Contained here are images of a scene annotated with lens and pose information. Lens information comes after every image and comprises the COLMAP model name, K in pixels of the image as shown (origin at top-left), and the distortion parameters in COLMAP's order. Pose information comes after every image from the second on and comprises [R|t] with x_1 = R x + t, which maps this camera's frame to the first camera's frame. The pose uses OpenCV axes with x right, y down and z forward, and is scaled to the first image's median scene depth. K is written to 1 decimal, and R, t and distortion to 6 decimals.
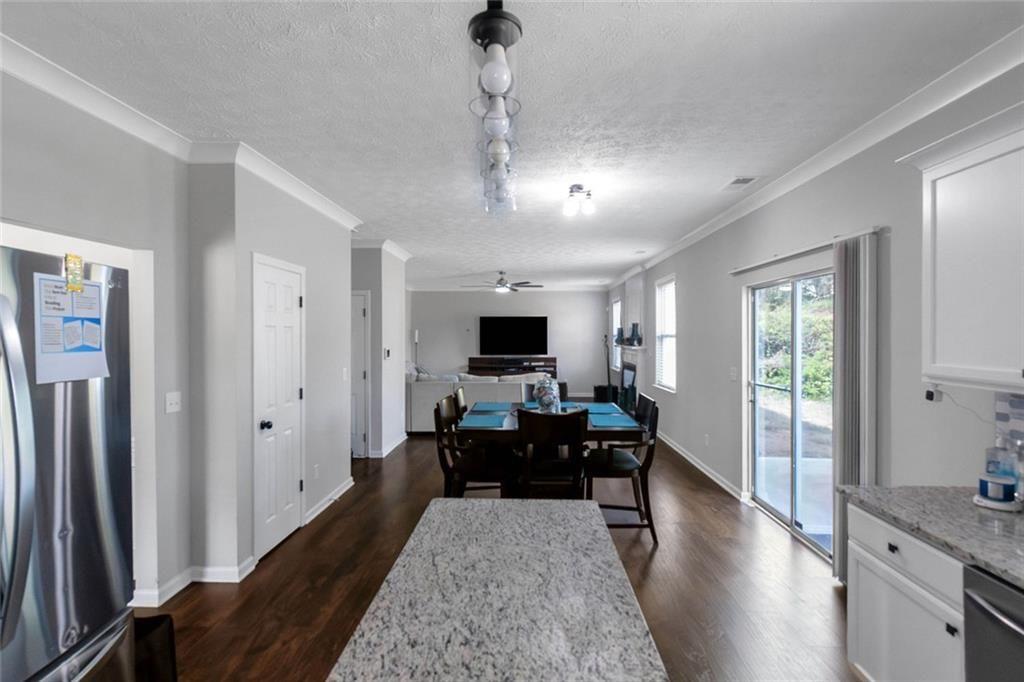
lens RADIAL K [[487.7, 0, 510.6], [0, 487.7, 338.2], [0, 0, 1]] dist [0.001296, 0.000020]
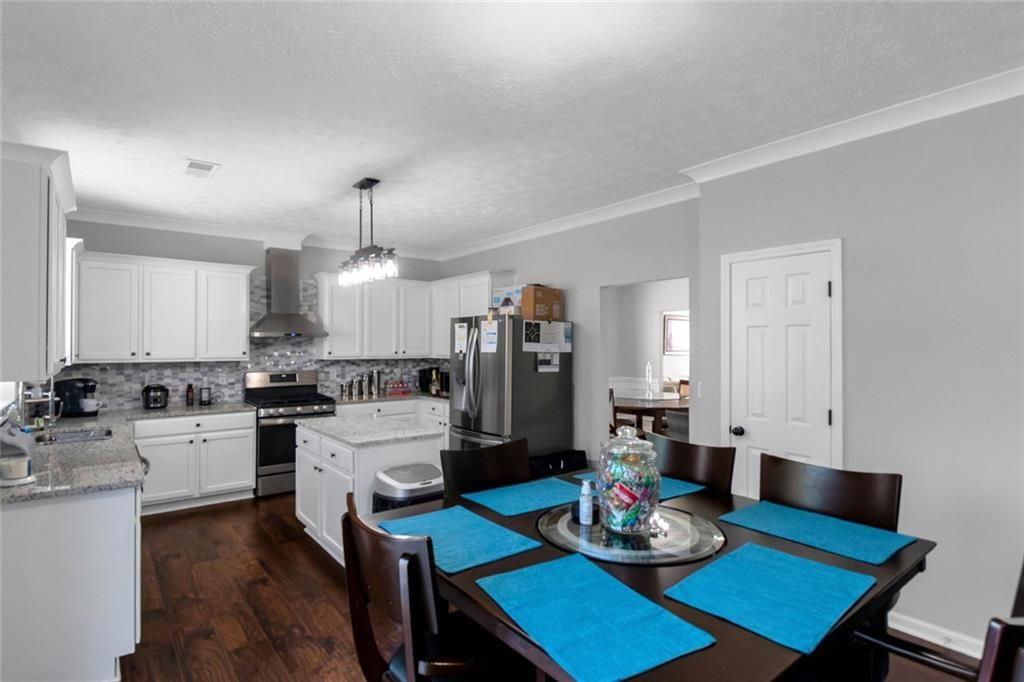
lens RADIAL K [[502.6, 0, 505.7], [0, 502.6, 340.7], [0, 0, 1]] dist [-0.000284, 0.000172]
pose [[-0.758466, 0.003776, -0.651701, 0.328502], [0.000112, 0.999984, 0.005664, -0.002899], [0.651712, 0.004222, -0.758455, 0.975056]]
